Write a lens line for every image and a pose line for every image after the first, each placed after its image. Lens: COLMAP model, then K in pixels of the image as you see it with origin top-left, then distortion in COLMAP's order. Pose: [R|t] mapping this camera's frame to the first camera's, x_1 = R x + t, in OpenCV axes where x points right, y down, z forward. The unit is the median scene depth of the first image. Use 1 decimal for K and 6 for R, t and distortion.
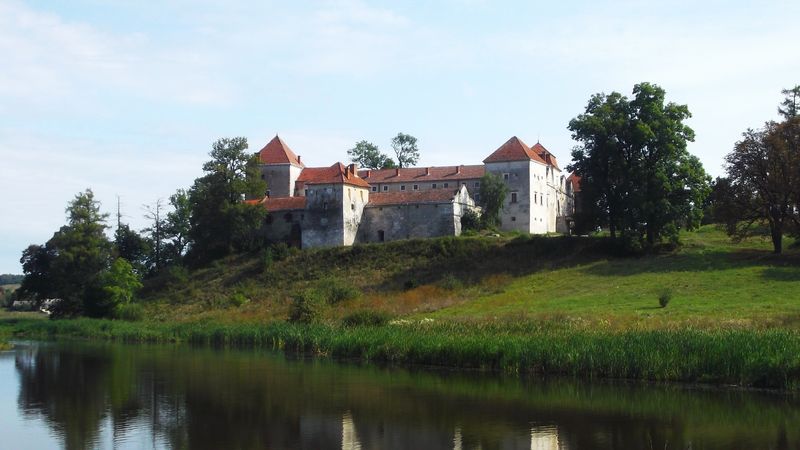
lens RADIAL K [[1094.3, 0, 421.6], [0, 1094.3, 330.2], [0, 0, 1]] dist [-0.025136, 0.050186]
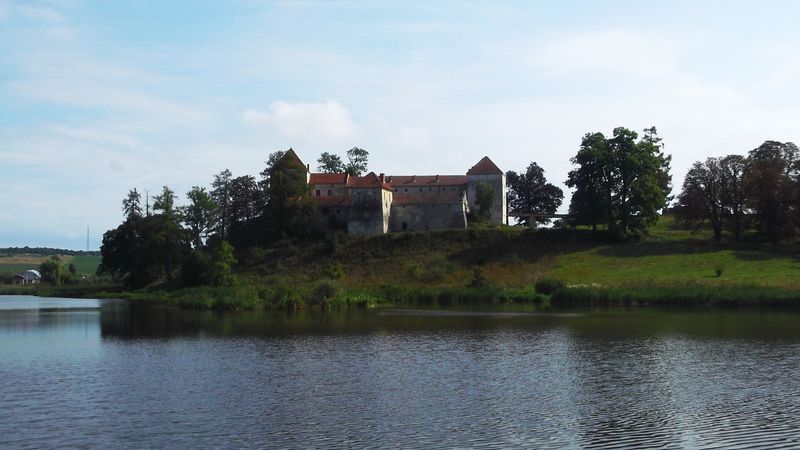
lens RADIAL K [[940.5, 0, 398.4], [0, 940.5, 223.9], [0, 0, 1]] dist [-0.066869, 0.304850]
pose [[0.970904, 0.014892, 0.239007, -0.327776], [0.006034, 0.996226, -0.086586, 0.011816], [-0.239395, 0.085509, 0.967150, -0.127336]]
